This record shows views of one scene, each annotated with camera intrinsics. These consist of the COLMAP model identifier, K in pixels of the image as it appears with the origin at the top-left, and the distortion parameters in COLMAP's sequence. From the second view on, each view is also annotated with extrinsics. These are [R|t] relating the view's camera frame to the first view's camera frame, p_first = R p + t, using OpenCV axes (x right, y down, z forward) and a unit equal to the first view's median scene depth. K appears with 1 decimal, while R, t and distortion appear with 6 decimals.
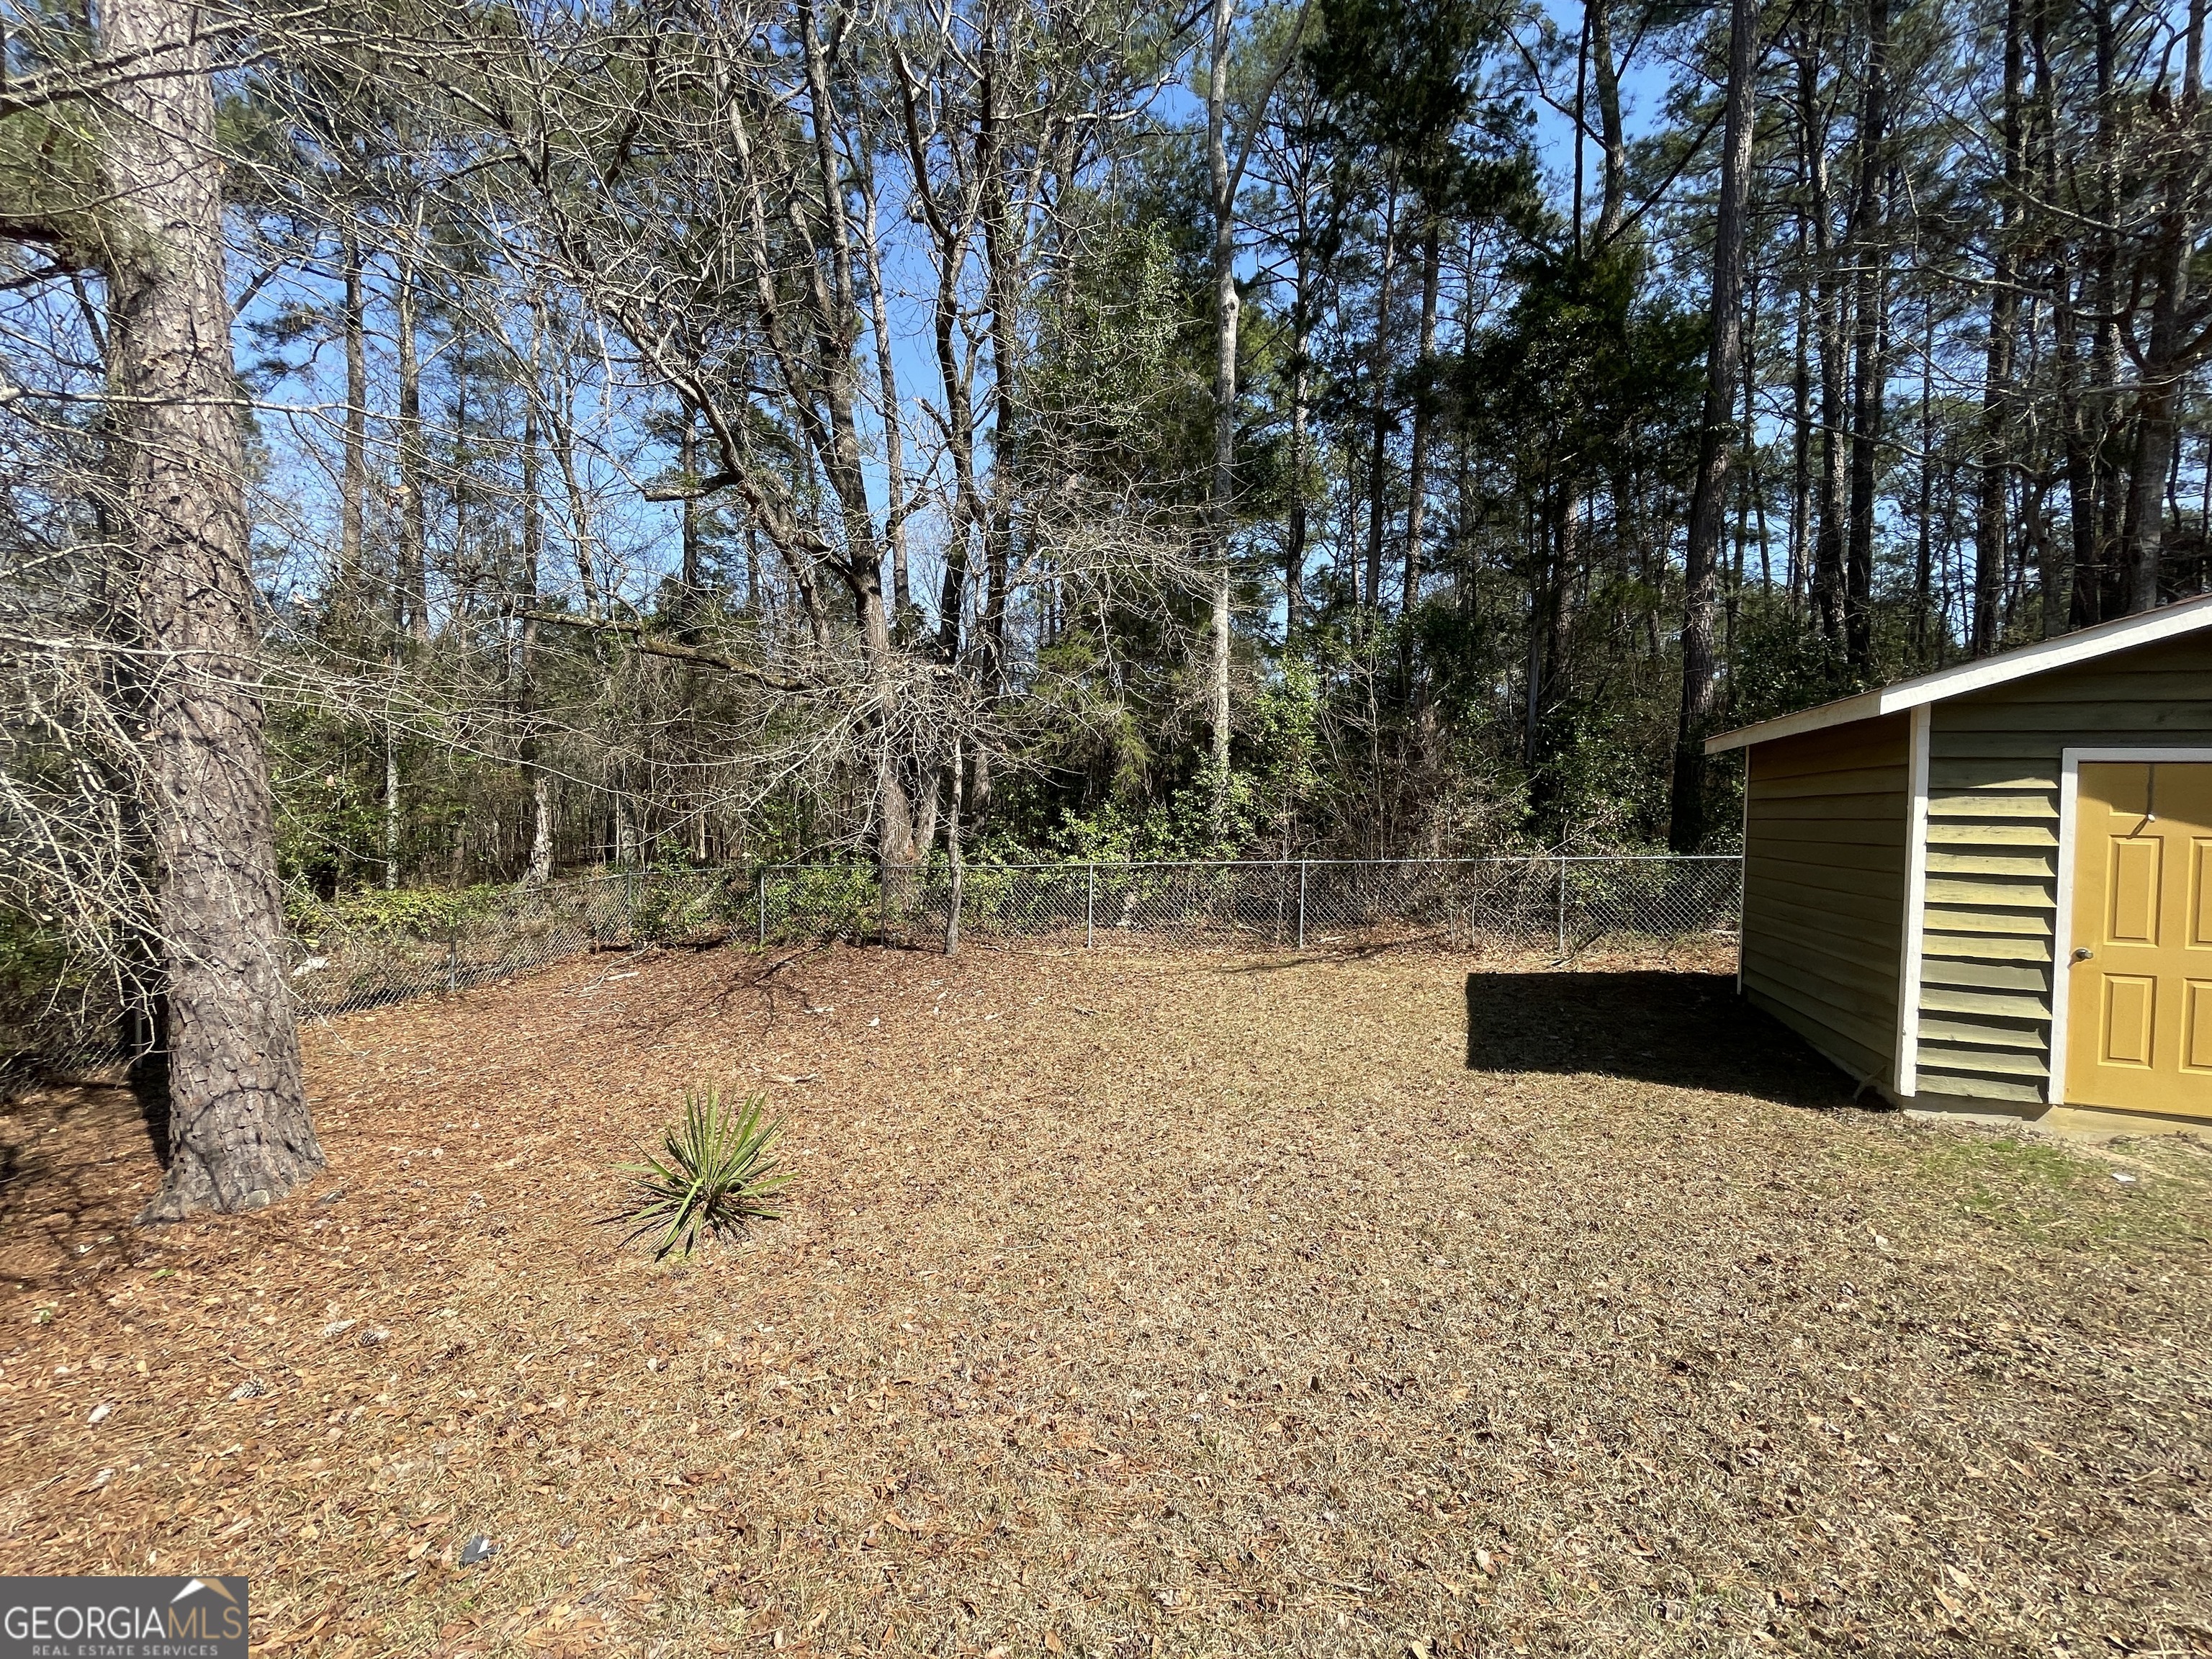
lens RADIAL K [[899.7, 0, 1103.2], [0, 899.7, 834.0], [0, 0, 1]] dist [-0.003255, -0.000617]
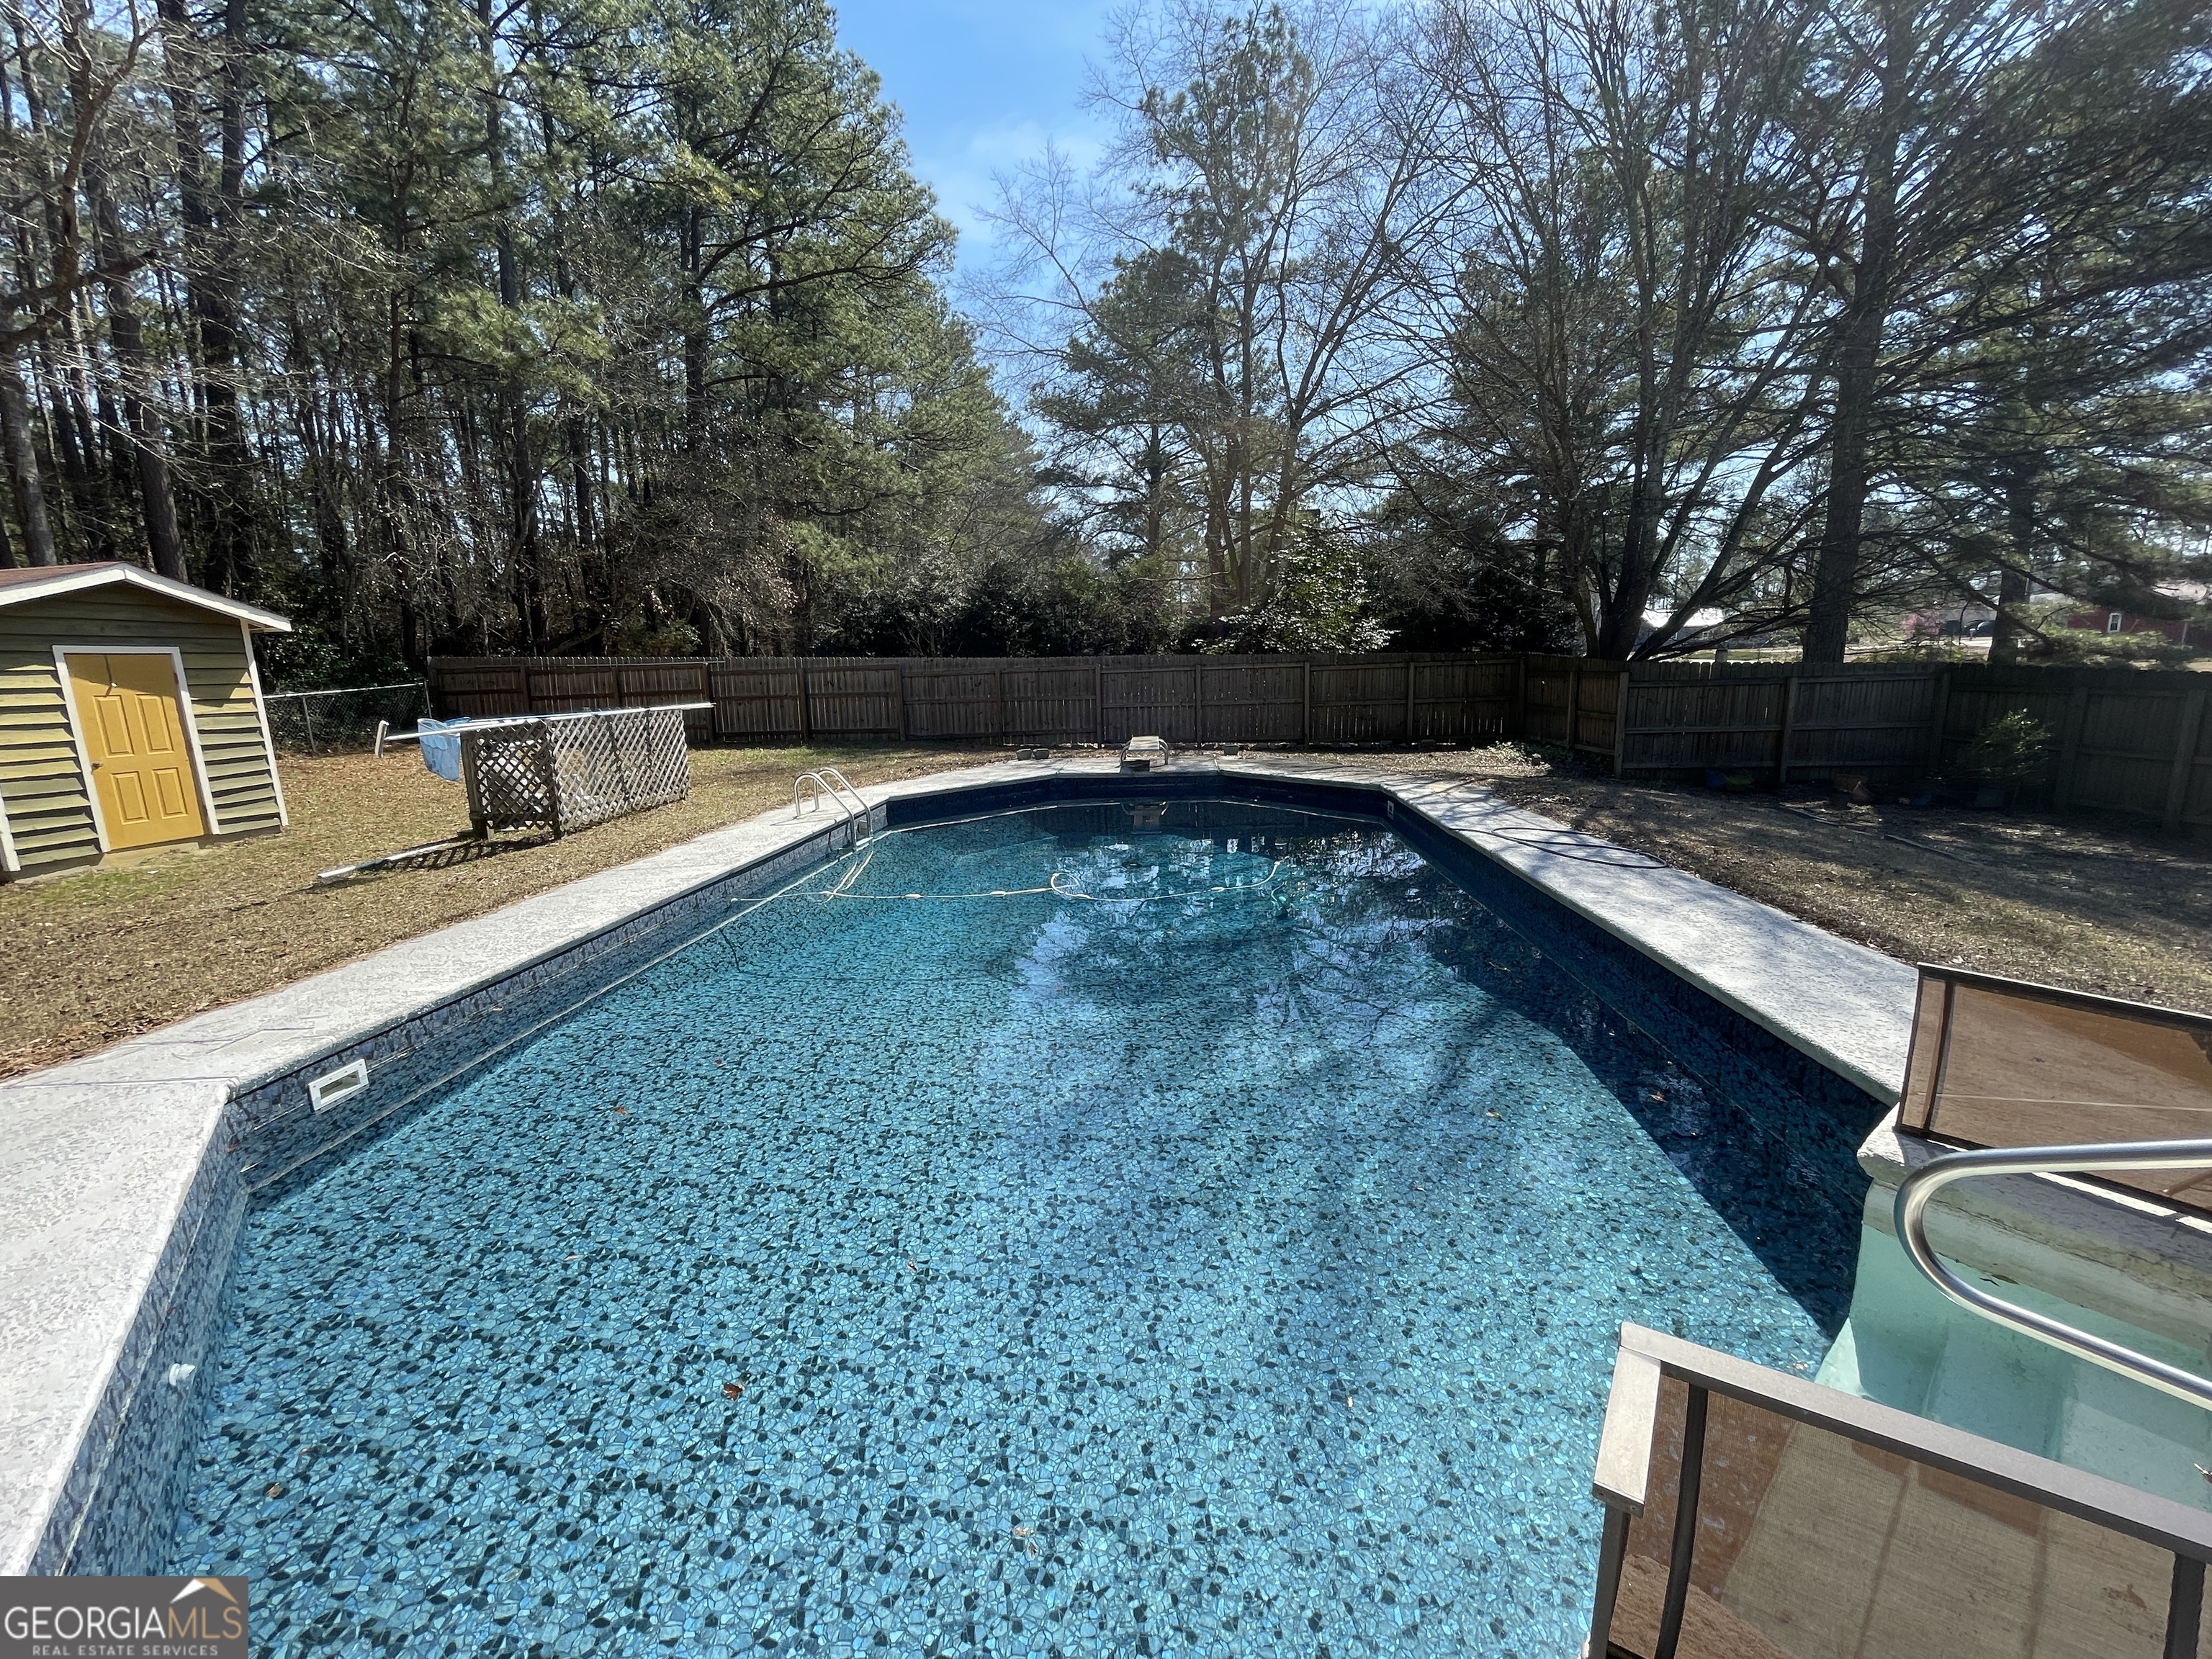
lens RADIAL K [[899.7, 0, 1102.2], [0, 899.7, 834.0], [0, 0, 1]] dist [-0.003255, -0.000617]
pose [[-0.151336, -0.198866, 0.968271, -0.859311], [0.051009, 0.976677, 0.208565, 0.000460], [-0.987165, 0.080954, -0.137662, -0.640555]]
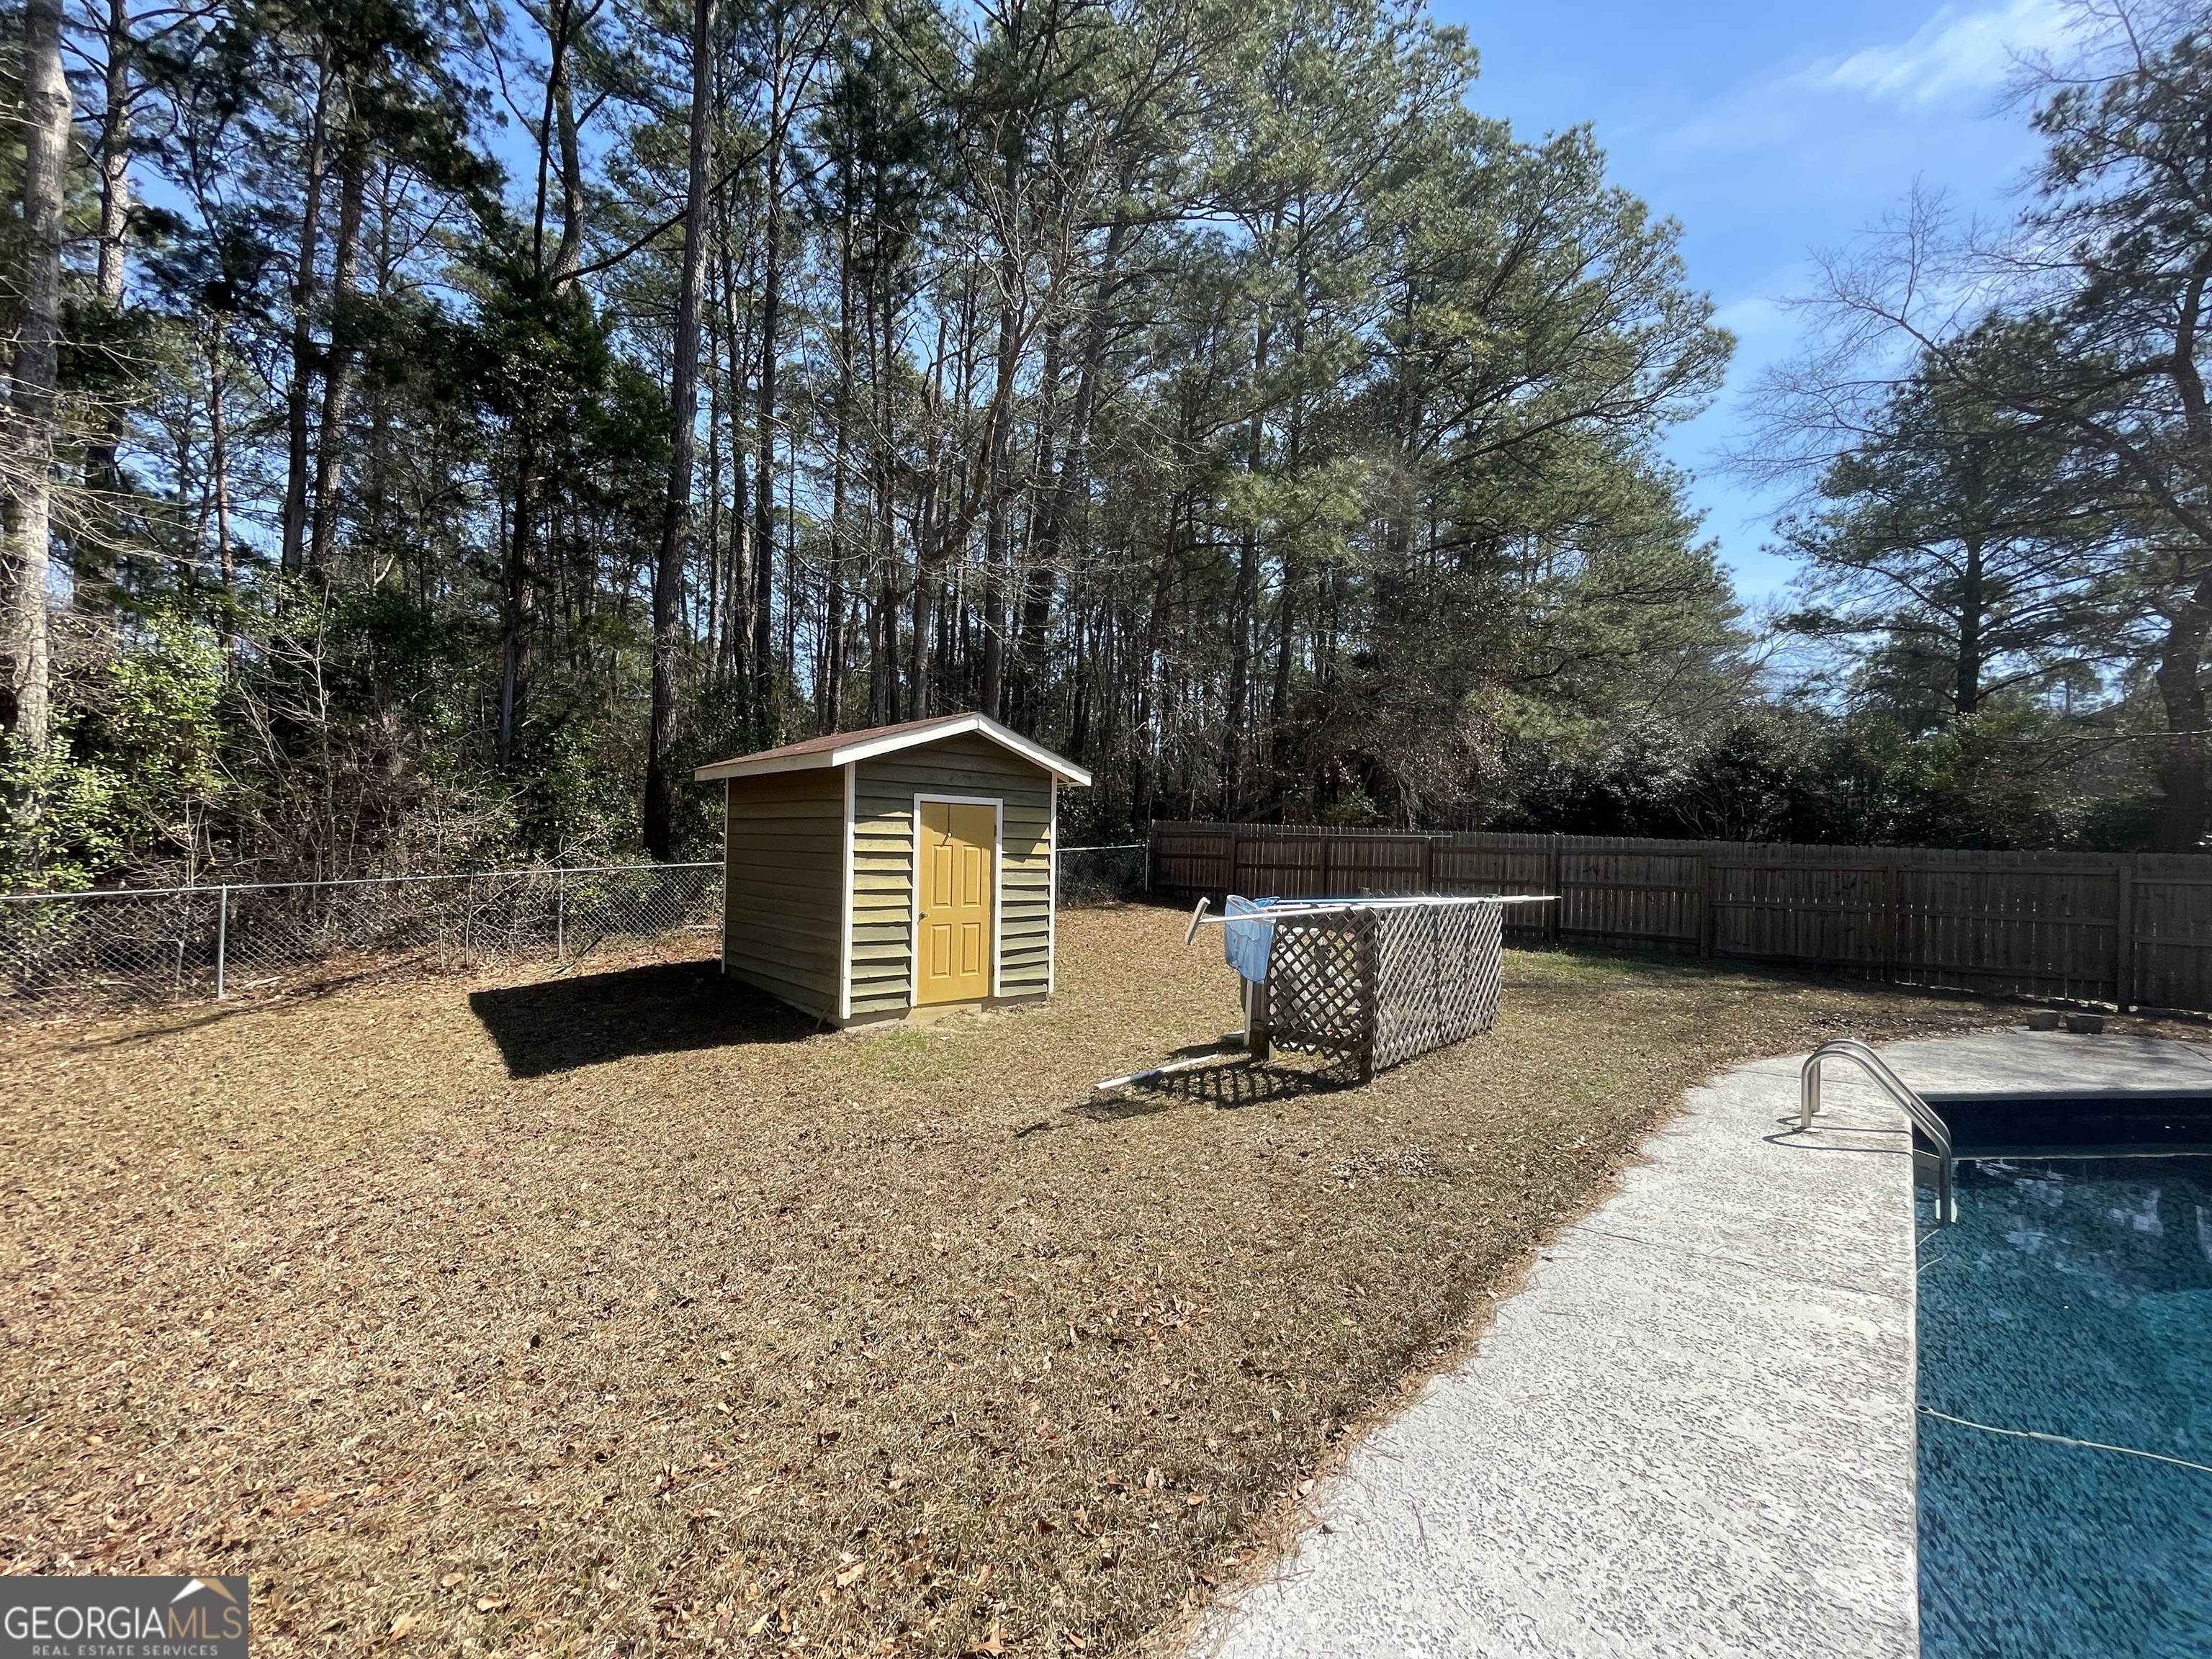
lens RADIAL K [[899.7, 0, 1096.7], [0, 899.7, 837.1], [0, 0, 1]] dist [-0.003255, -0.000617]
pose [[0.472556, -0.004830, 0.881287, -0.234493], [0.011398, 0.999935, -0.000632, -0.008479], [-0.881227, 0.010344, 0.472580, -0.091305]]
